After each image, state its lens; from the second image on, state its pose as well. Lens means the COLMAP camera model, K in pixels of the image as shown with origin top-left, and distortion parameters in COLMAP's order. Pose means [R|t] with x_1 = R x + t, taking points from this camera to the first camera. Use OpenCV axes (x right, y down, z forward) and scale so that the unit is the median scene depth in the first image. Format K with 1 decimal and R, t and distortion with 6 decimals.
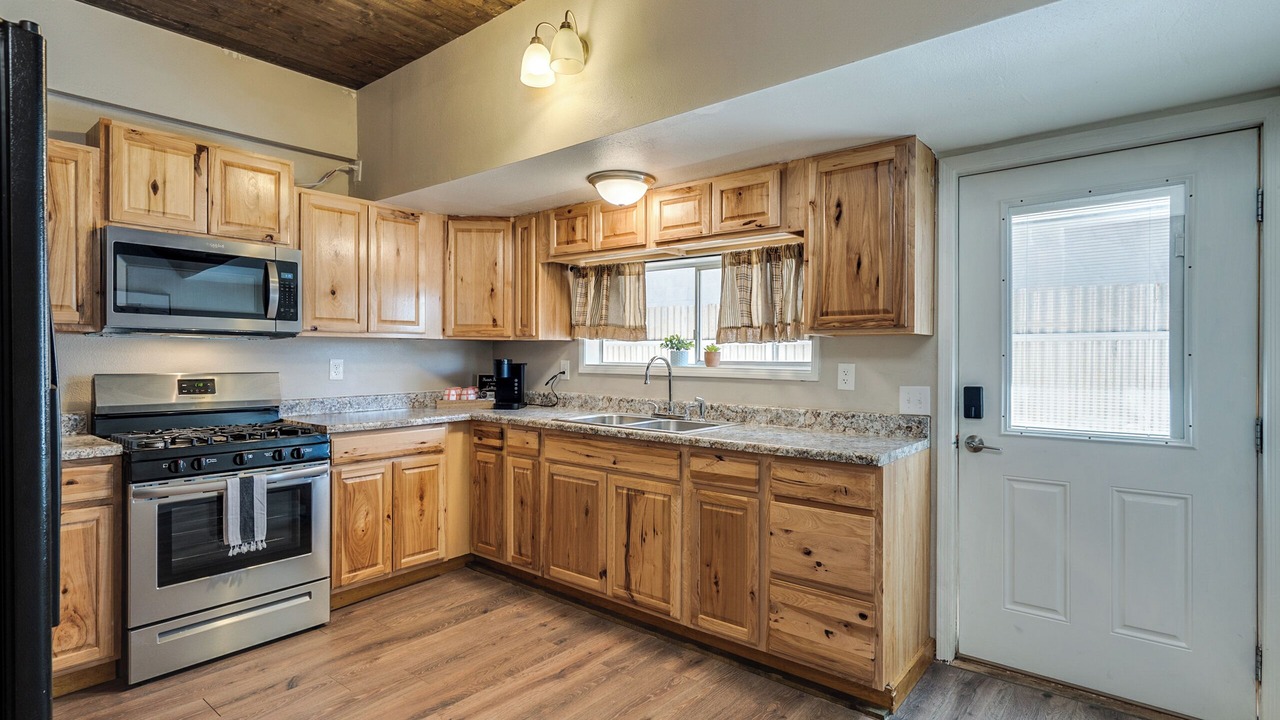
lens RADIAL K [[628.8, 0, 639.7], [0, 628.8, 361.4], [0, 0, 1]] dist [-0.004395, -0.000174]
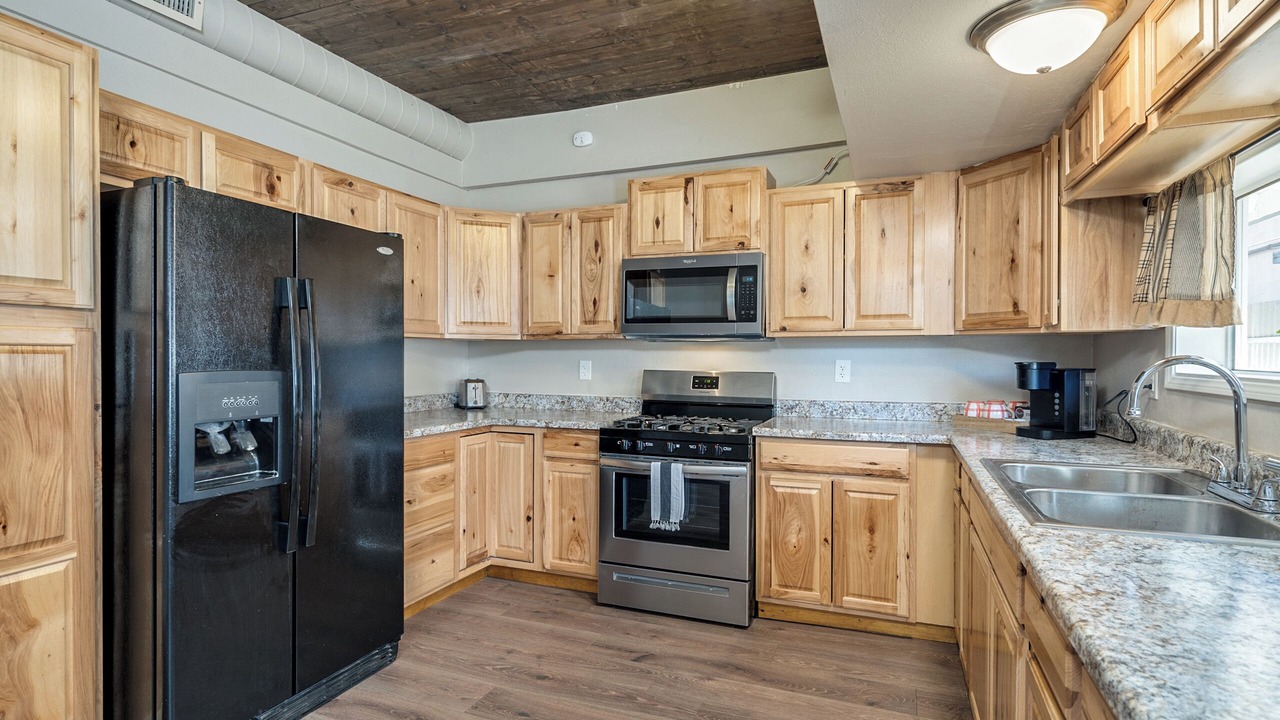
lens RADIAL K [[628.8, 0, 646.0], [0, 628.8, 360.7], [0, 0, 1]] dist [-0.004395, -0.000174]
pose [[0.307433, 0.005530, -0.951554, 0.355499], [-0.010839, 0.999939, 0.002310, -0.002120], [0.951508, 0.009603, 0.307474, 0.495660]]
